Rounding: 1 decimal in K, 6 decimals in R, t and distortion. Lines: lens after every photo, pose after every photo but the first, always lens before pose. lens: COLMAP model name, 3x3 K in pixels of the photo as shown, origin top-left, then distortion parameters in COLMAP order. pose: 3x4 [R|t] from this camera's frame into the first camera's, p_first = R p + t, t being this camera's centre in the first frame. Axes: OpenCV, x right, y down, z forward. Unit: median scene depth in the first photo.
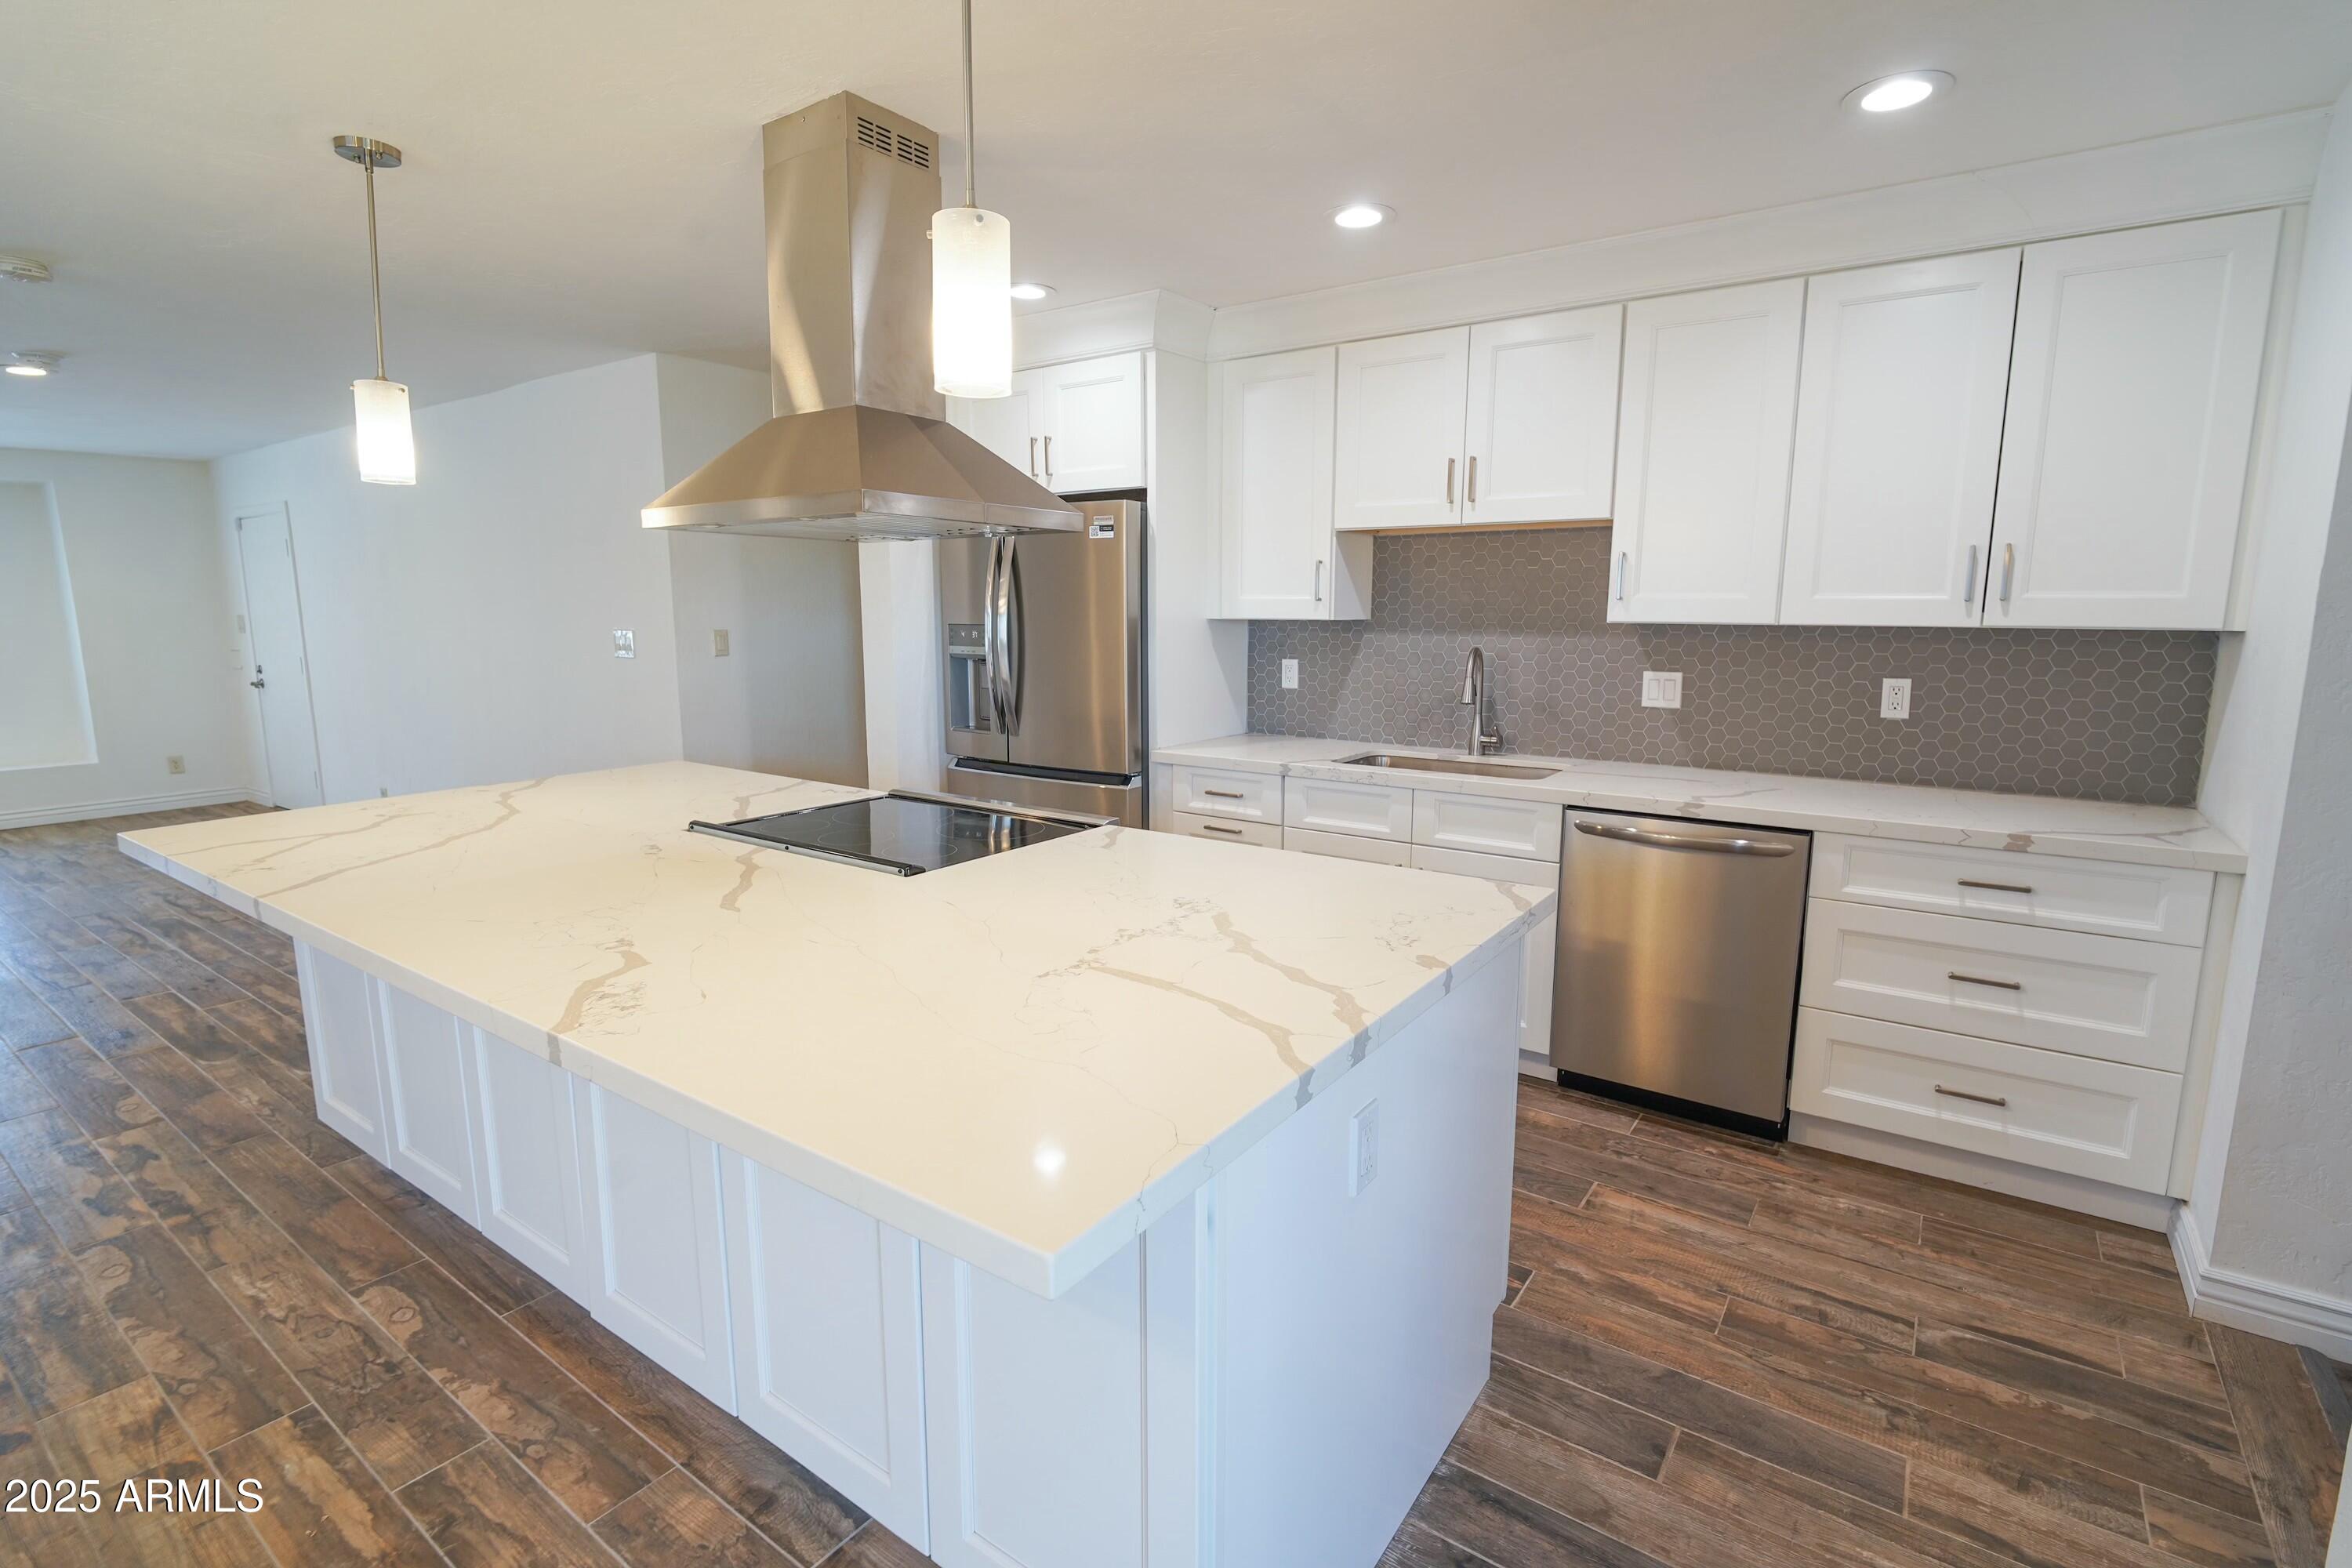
lens RADIAL K [[1099.0, 0, 1178.3], [0, 1099.0, 773.5], [0, 0, 1]] dist [-0.003490, 0.001558]
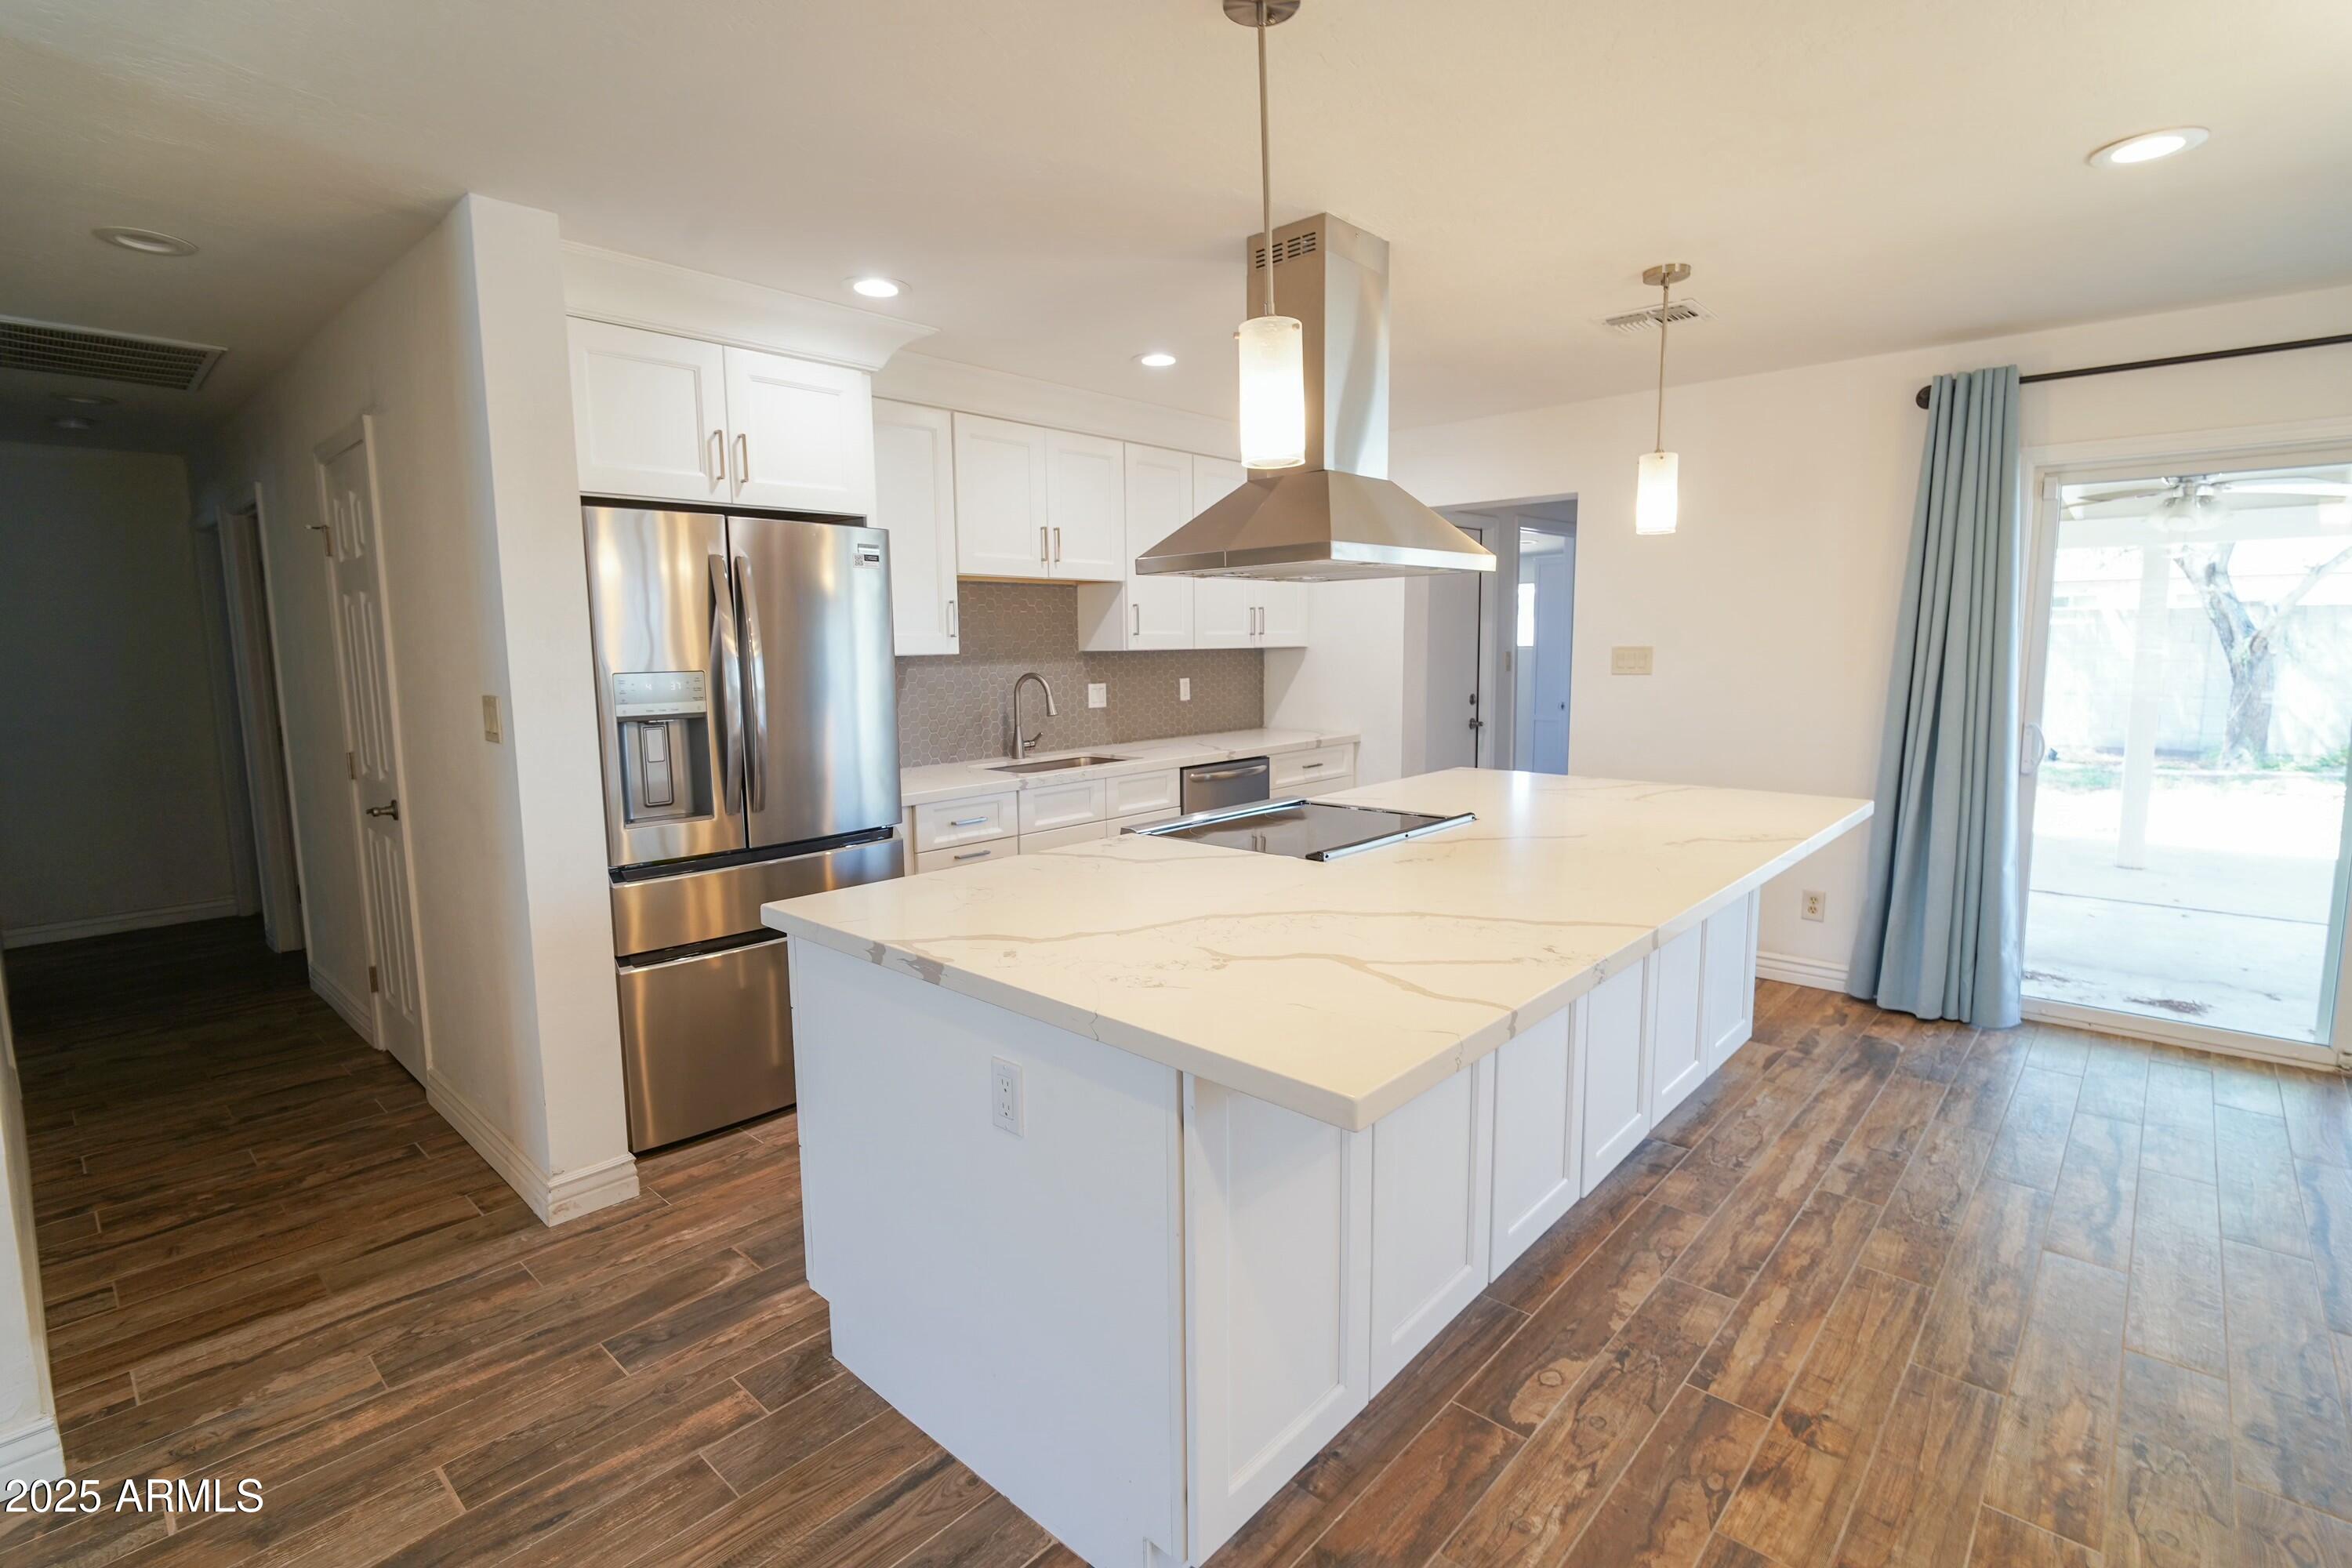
lens RADIAL K [[1099.0, 0, 1178.3], [0, 1099.0, 773.5], [0, 0, 1]] dist [-0.003490, 0.001558]
pose [[0.118562, -0.122210, 0.985397, -1.635902], [0.165819, 0.980898, 0.101701, -0.168830], [-0.979003, 0.151340, 0.136562, 1.122612]]
